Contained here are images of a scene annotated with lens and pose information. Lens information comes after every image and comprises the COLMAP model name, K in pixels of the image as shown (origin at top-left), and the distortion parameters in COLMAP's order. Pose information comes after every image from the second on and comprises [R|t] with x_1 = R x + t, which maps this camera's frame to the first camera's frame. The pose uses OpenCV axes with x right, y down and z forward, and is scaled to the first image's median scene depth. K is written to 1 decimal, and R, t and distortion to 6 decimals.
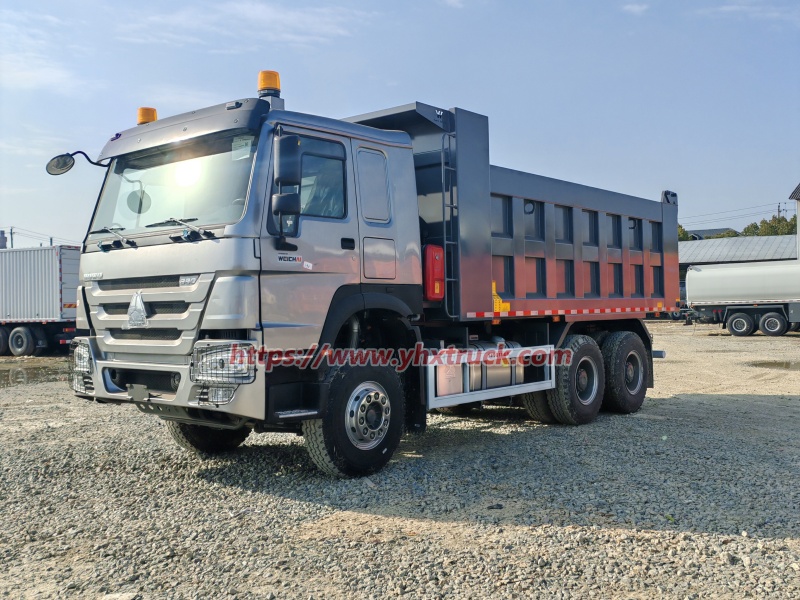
lens RADIAL K [[770.9, 0, 400.0], [0, 770.9, 300.0], [0, 0, 1]] dist [0.054837, -0.001329]
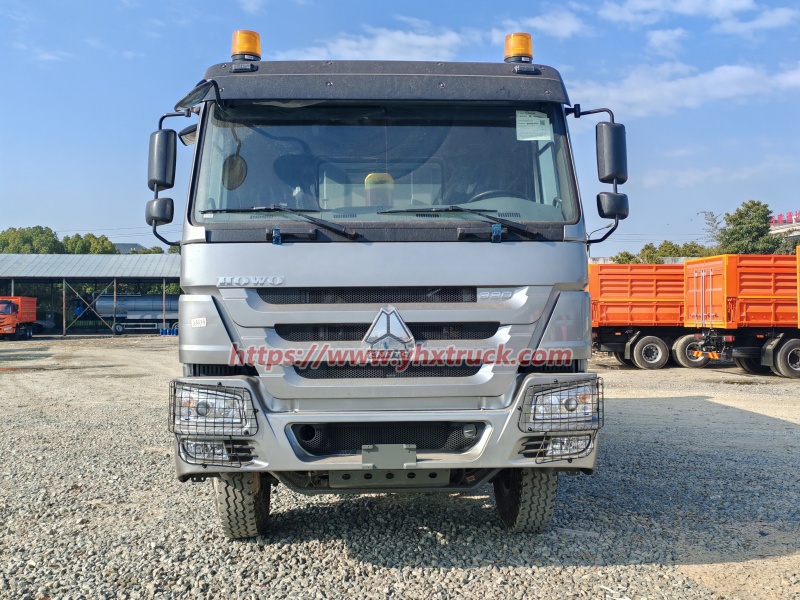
lens RADIAL K [[770.9, 0, 400.0], [0, 770.9, 300.0], [0, 0, 1]] dist [0.054837, -0.001329]
pose [[0.744204, 0.019377, 0.667672, -0.819556], [-0.007549, 0.999759, -0.020601, -0.004412], [-0.667910, 0.010291, 0.744171, 0.506773]]
